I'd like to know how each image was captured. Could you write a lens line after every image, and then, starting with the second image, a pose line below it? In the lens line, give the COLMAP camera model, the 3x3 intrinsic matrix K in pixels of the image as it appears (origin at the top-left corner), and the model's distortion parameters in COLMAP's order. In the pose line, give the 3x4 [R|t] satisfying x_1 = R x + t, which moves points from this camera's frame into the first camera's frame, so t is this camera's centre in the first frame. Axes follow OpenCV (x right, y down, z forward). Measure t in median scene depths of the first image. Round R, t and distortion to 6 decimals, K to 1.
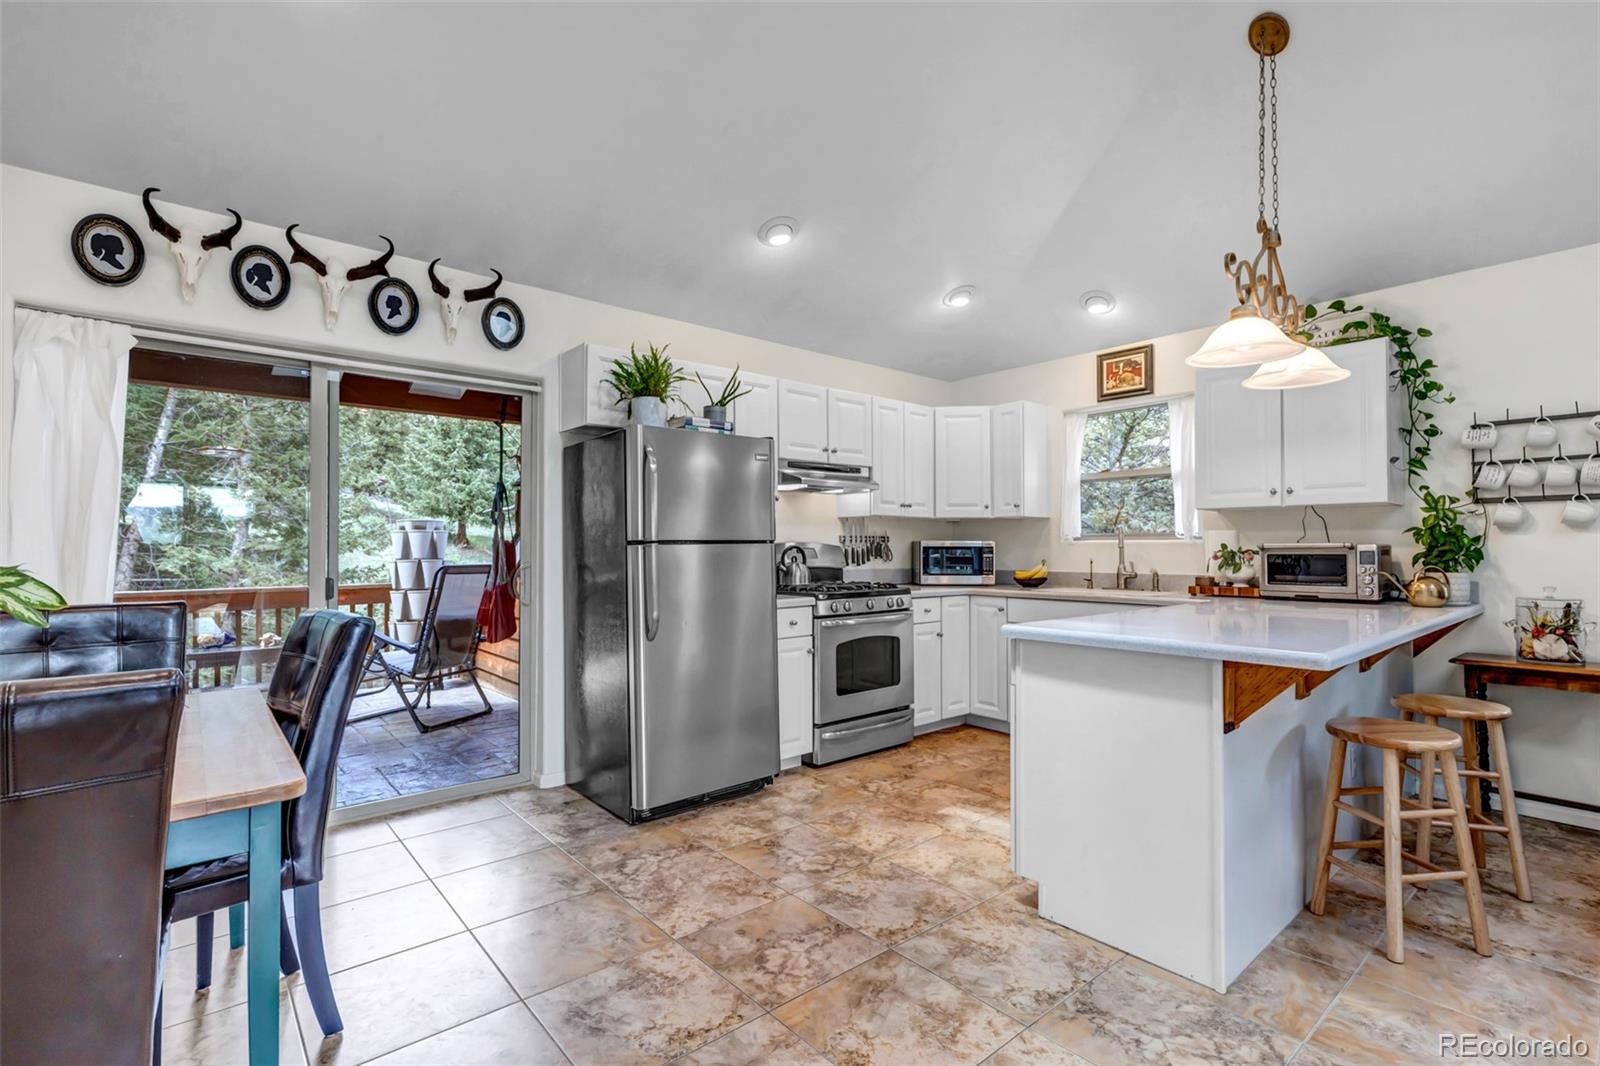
lens RADIAL K [[739.7, 0, 801.3], [0, 739.7, 534.2], [0, 0, 1]] dist [0.002424, 0.000463]
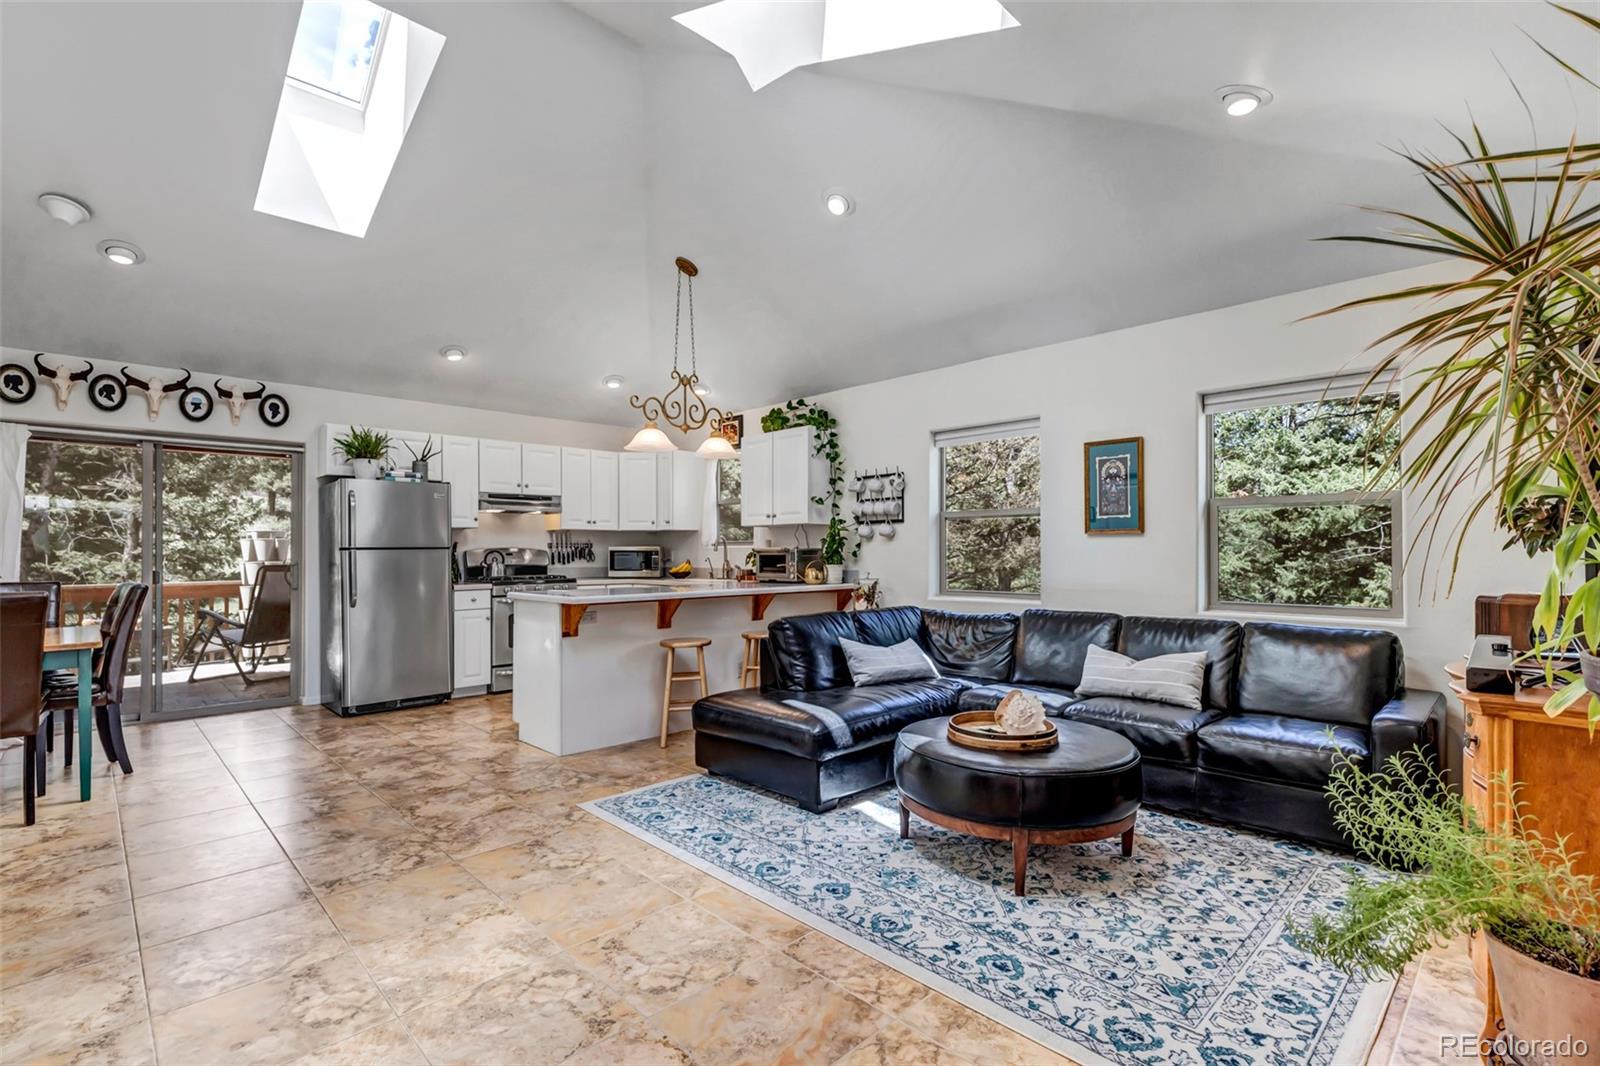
lens RADIAL K [[739.7, 0, 762.4], [0, 739.7, 544.9], [0, 0, 1]] dist [0.002424, 0.000463]
pose [[0.998956, -0.002055, 0.045627, 0.503010], [0.001664, 0.999962, 0.008613, -0.008034], [-0.045643, -0.008528, 0.998921, -0.558810]]
